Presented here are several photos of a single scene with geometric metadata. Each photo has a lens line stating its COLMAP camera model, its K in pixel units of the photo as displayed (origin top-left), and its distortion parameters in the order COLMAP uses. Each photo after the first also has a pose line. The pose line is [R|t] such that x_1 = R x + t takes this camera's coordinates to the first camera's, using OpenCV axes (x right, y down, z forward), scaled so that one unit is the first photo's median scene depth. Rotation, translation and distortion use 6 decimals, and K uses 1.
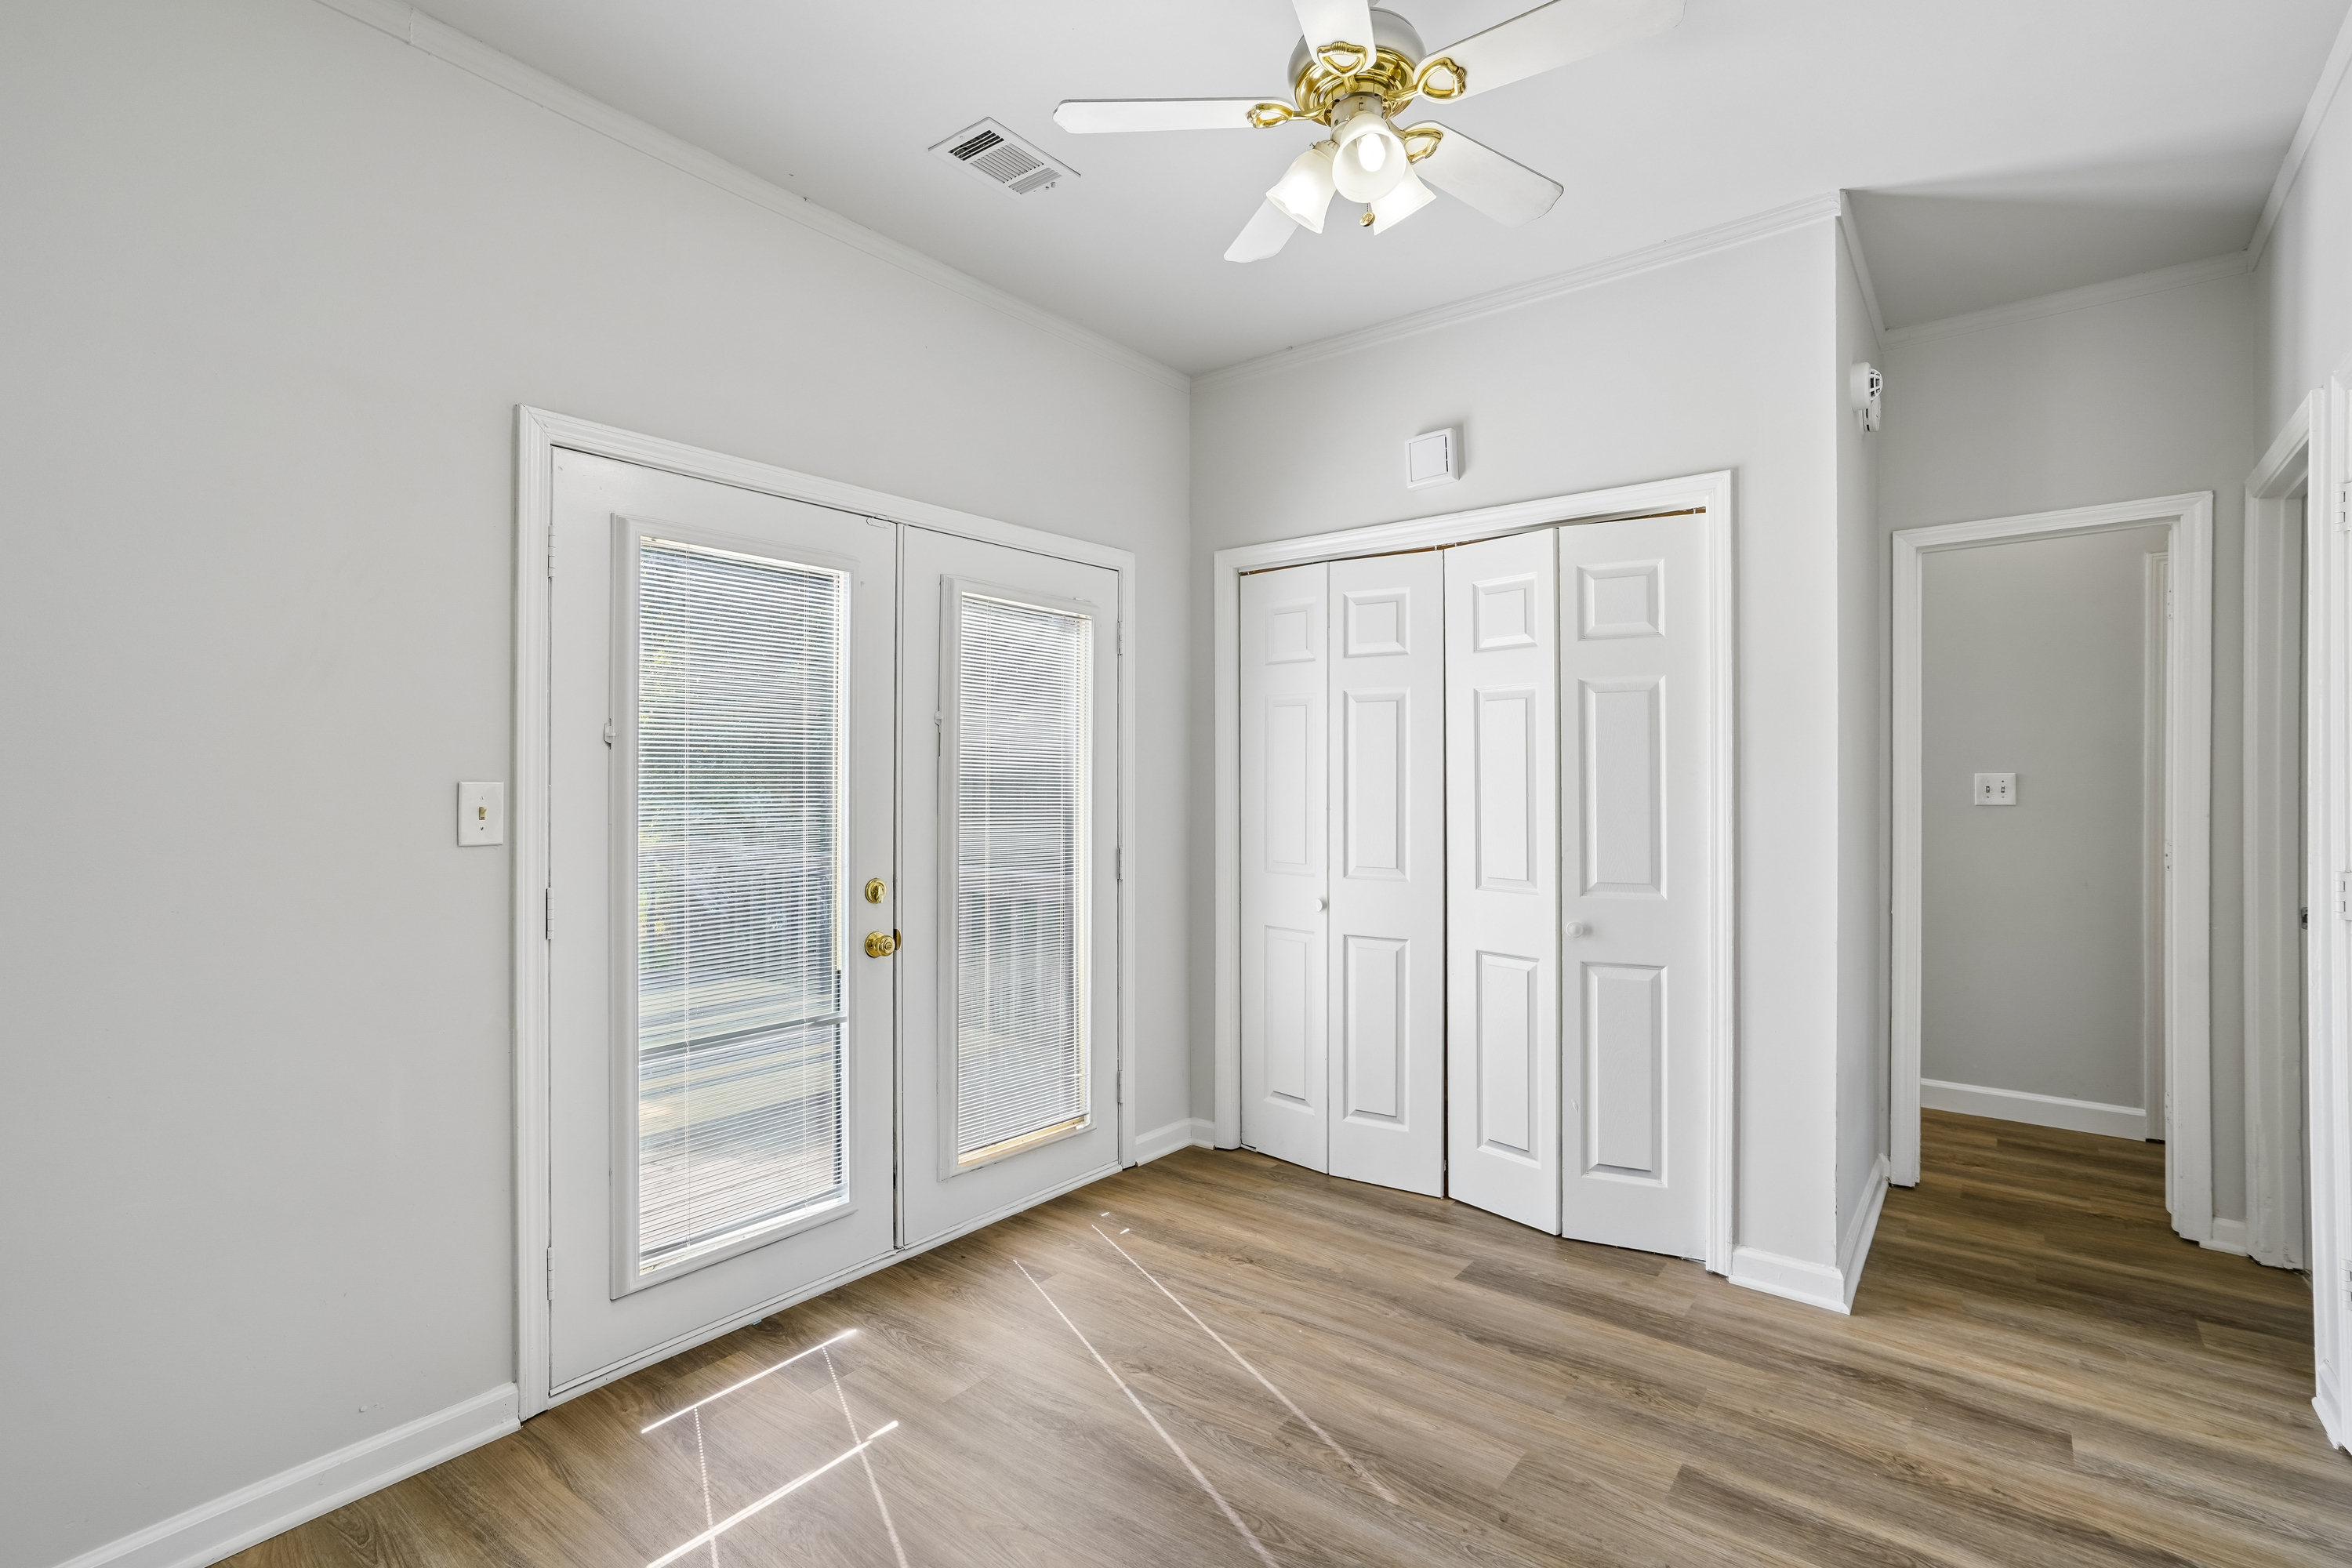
lens RADIAL K [[1109.6, 0, 1153.2], [0, 1109.6, 782.0], [0, 0, 1]] dist [-0.029331, 0.021678]
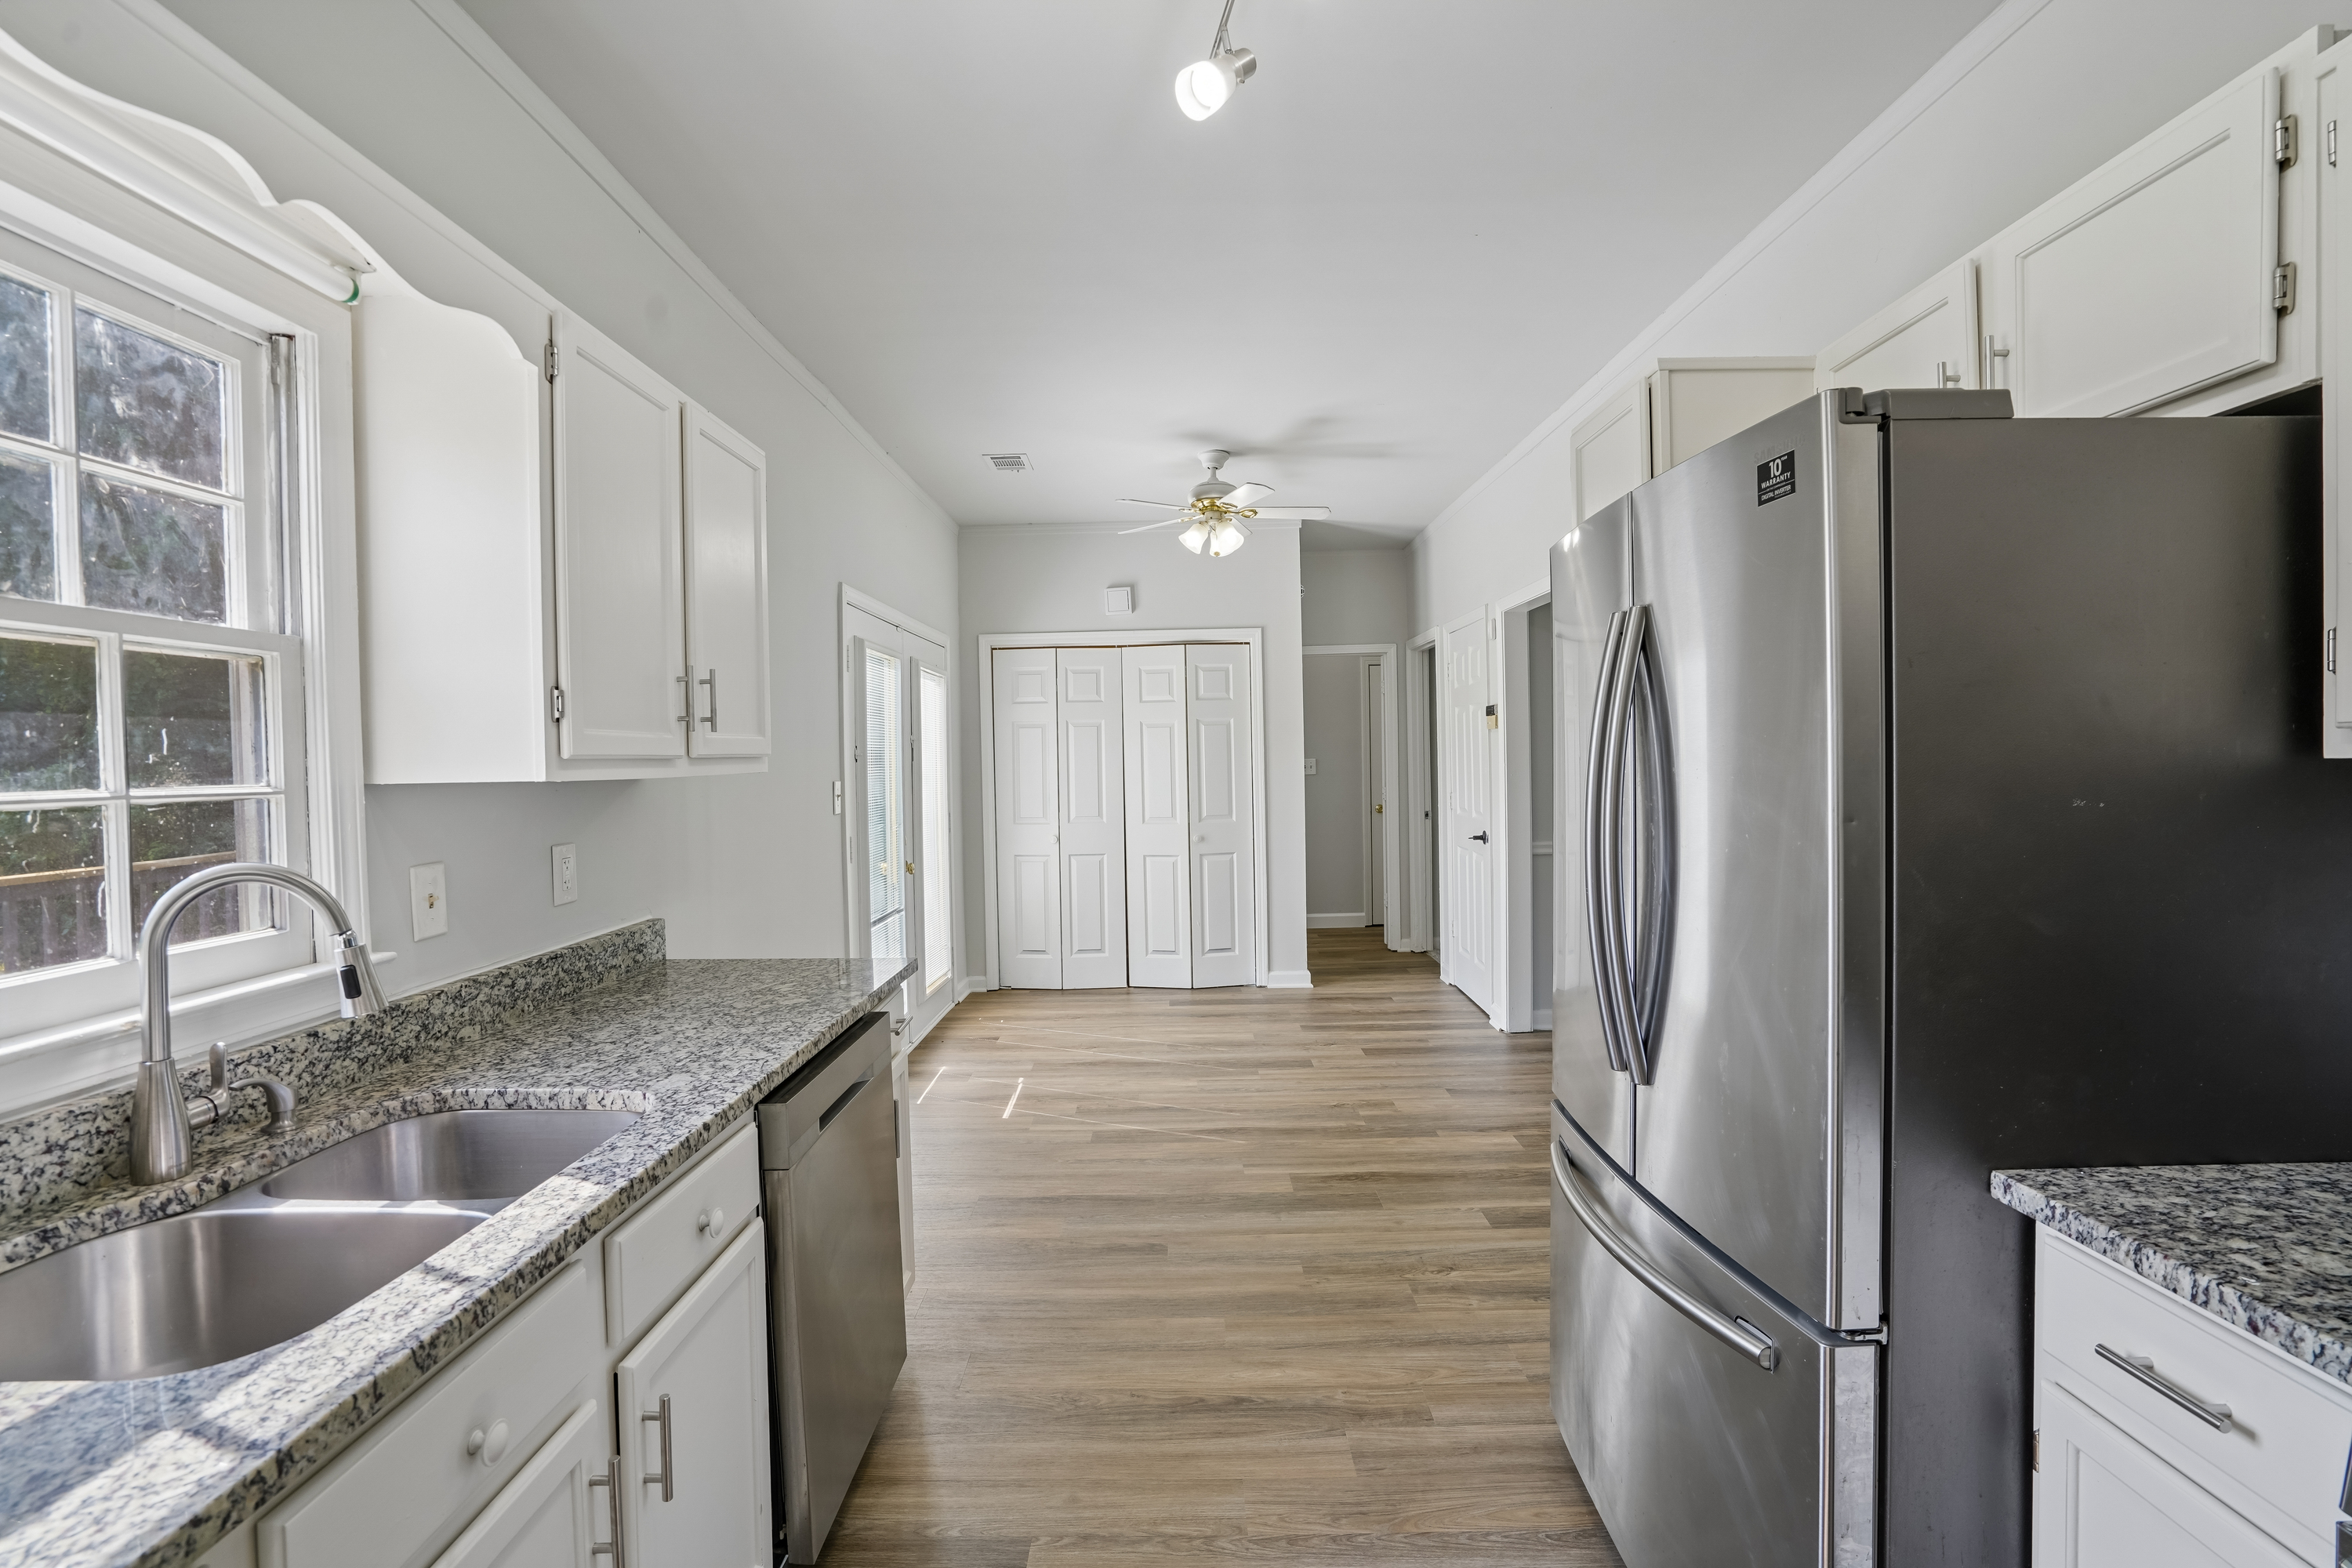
lens RADIAL K [[1082.5, 0, 1164.8], [0, 1082.5, 778.7], [0, 0, 1]] dist [-0.062099, 0.028013]
pose [[0.793209, -0.028096, 0.608301, -0.883343], [0.021818, 0.999605, 0.017720, -0.017109], [-0.608558, -0.000784, 0.793509, -0.569007]]
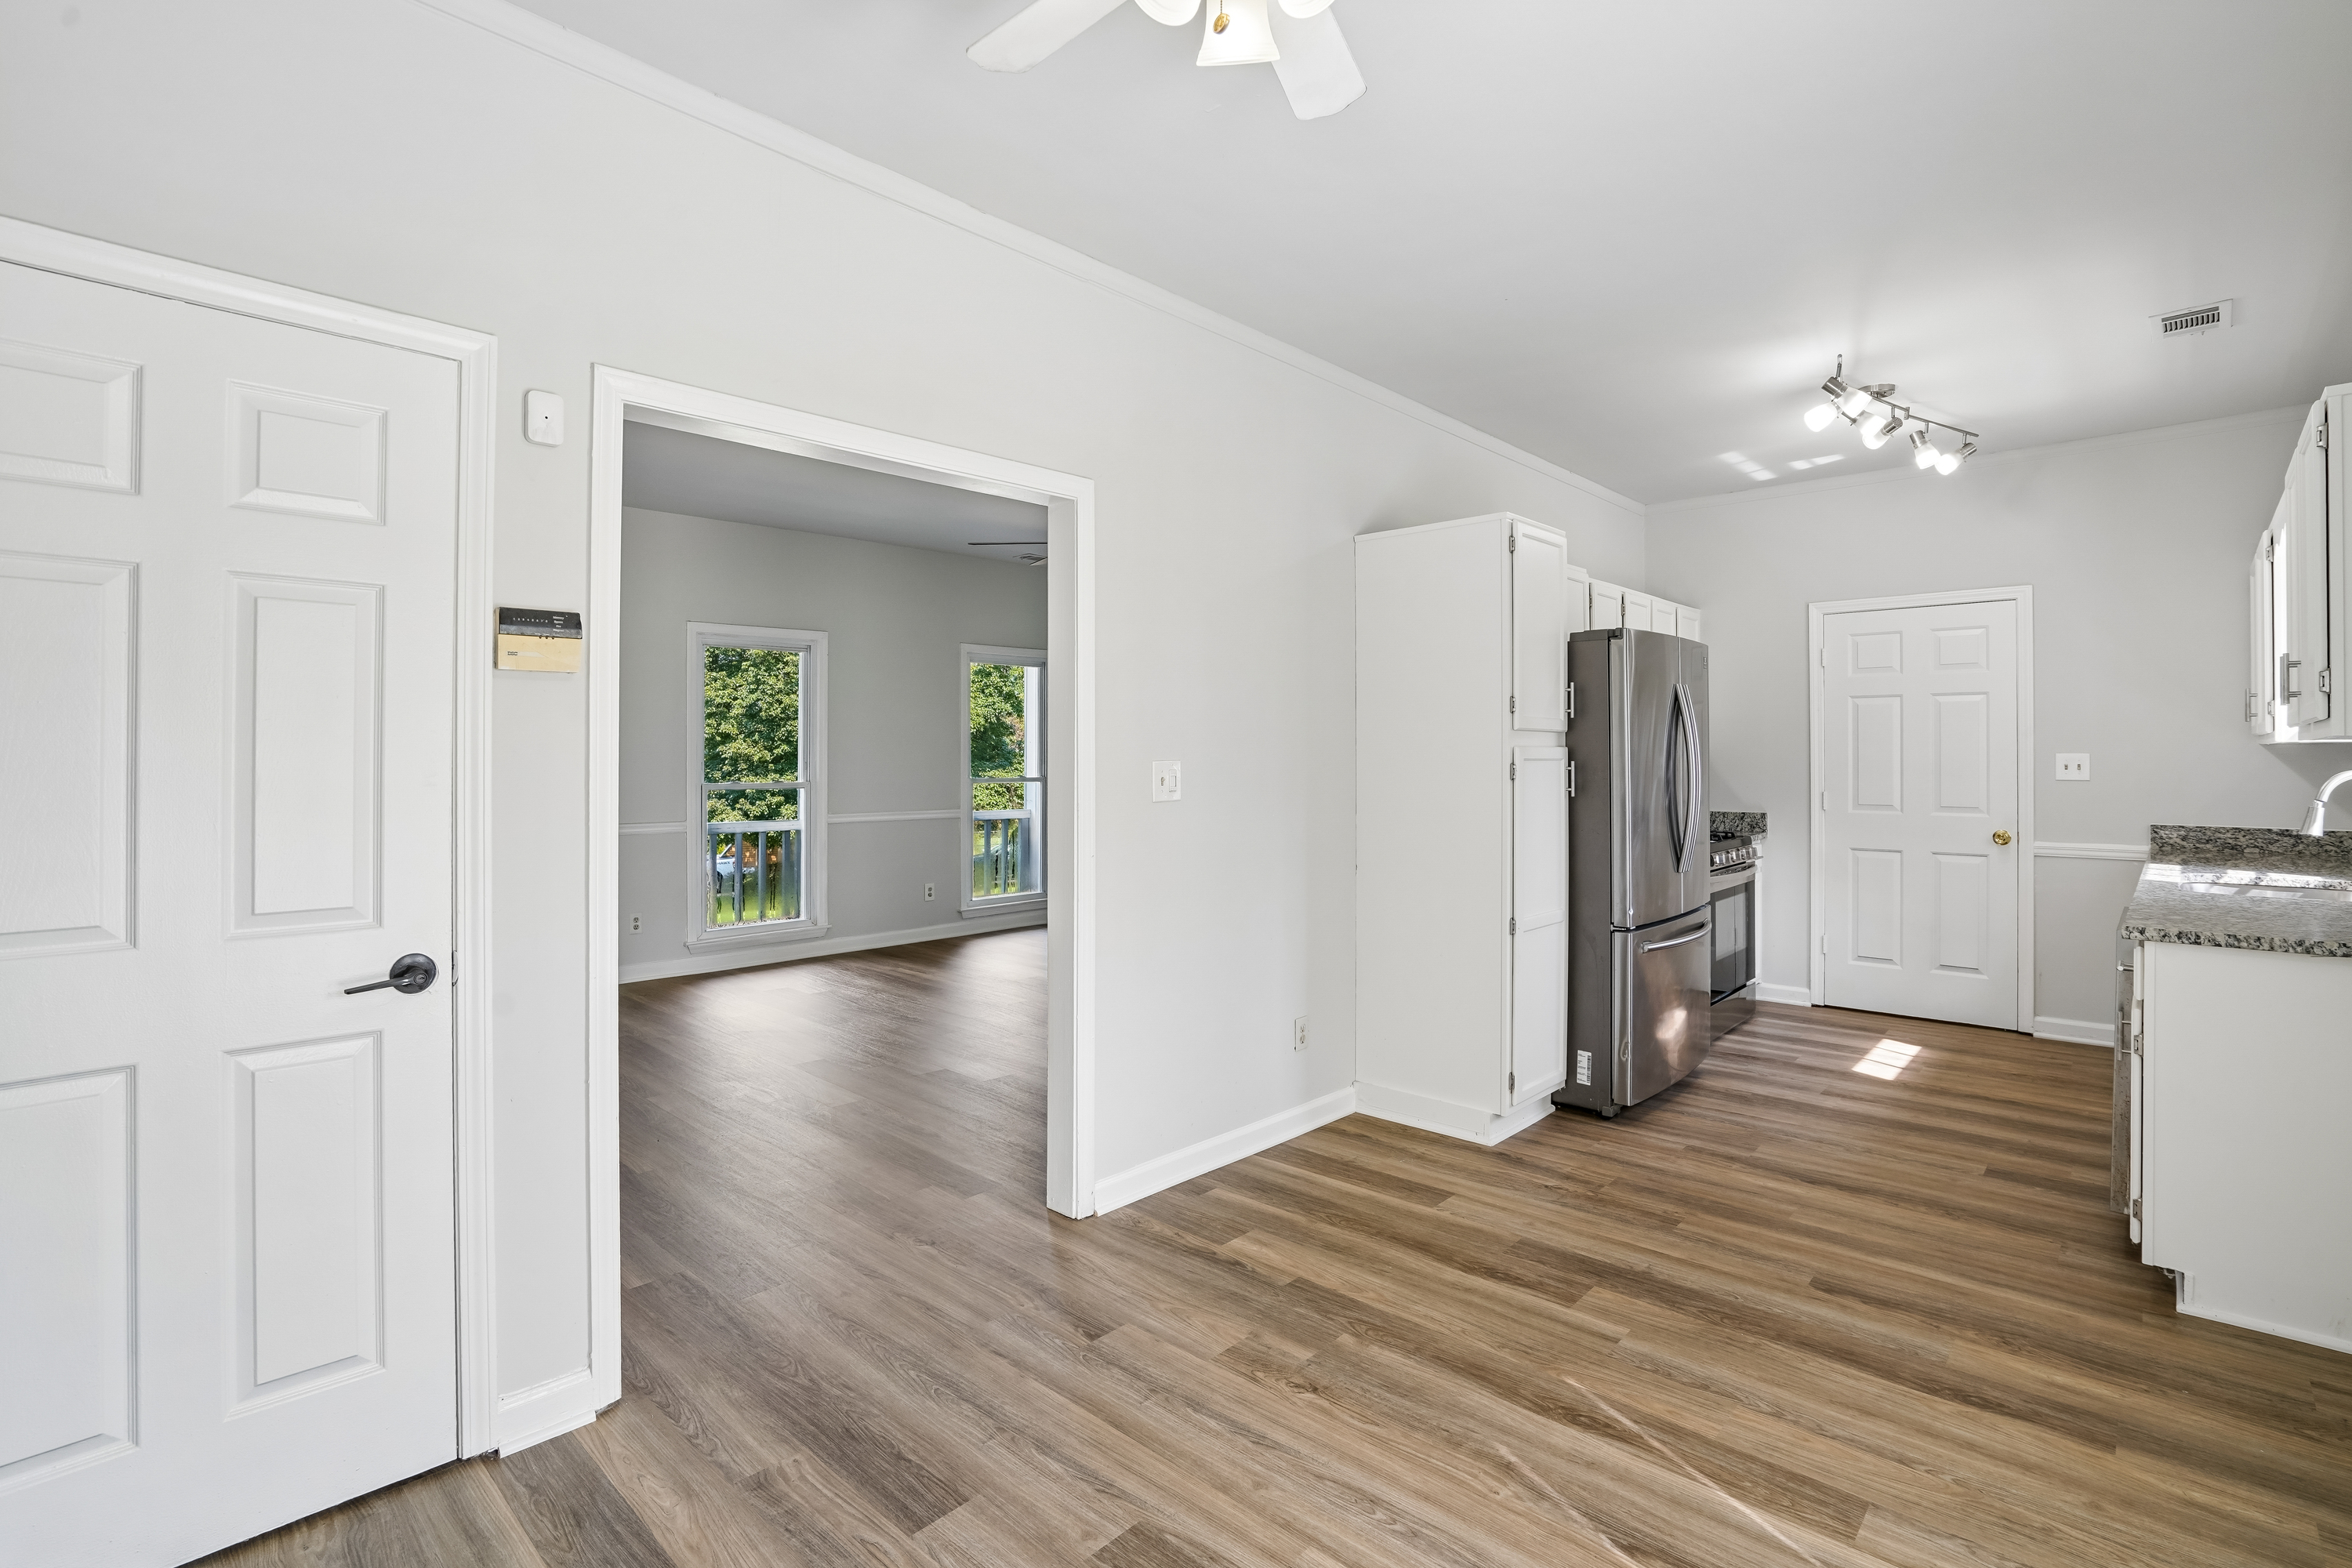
lens RADIAL K [[1100.2, 0, 1157.0], [0, 1100.2, 749.8], [0, 0, 1]] dist [-0.058890, 0.023487]
pose [[-0.995208, 0.000275, 0.097784, 0.093380], [0.000314, 1.000000, 0.000390, -0.006121], [-0.097784, 0.000419, -0.995208, 1.039018]]
